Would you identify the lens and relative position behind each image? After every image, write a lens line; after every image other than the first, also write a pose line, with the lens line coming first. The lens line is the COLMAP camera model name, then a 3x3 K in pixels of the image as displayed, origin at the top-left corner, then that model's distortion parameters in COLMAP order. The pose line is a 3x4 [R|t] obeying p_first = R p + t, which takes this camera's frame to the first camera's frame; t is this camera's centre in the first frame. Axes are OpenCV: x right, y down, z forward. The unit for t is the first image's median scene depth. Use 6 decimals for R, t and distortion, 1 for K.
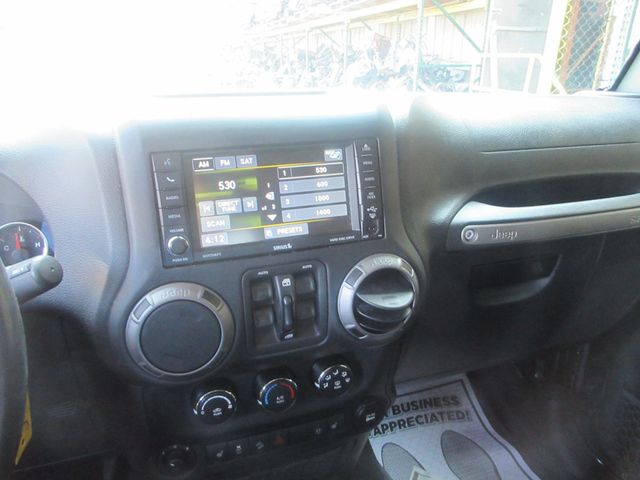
lens RADIAL K [[474.8, 0, 320.0], [0, 474.8, 240.0], [0, 0, 1]] dist [0.011805, -0.011551]
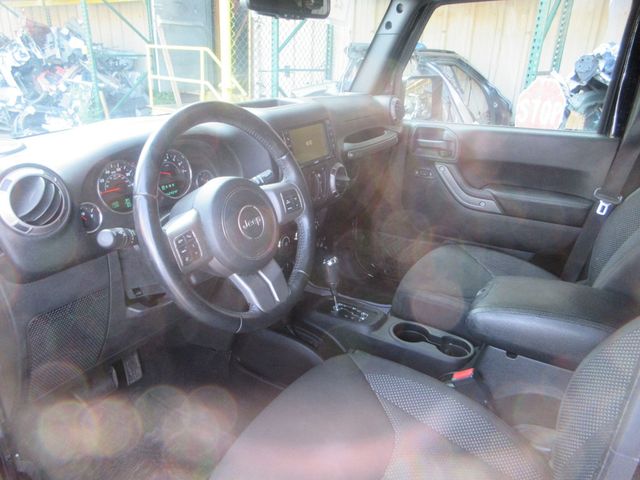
lens RADIAL K [[474.8, 0, 320.0], [0, 474.8, 240.0], [0, 0, 1]] dist [0.011805, -0.011551]
pose [[0.776805, -0.221710, 0.589422, -0.083445], [0.204797, 0.974038, 0.096479, 0.009547], [-0.595510, 0.045767, 0.802043, -0.057222]]
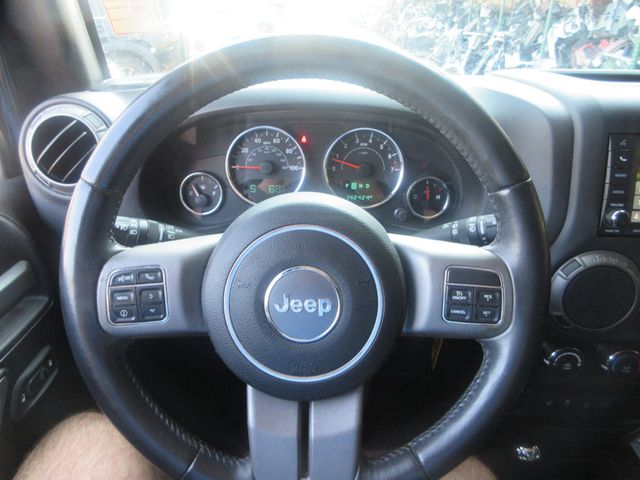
lens RADIAL K [[474.8, 0, 320.0], [0, 474.8, 240.0], [0, 0, 1]] dist [0.011805, -0.011551]
pose [[0.941168, 0.161704, -0.296740, -0.023665], [-0.137045, 0.985274, 0.102245, 0.001657], [0.308904, -0.055563, 0.949469, -0.011179]]
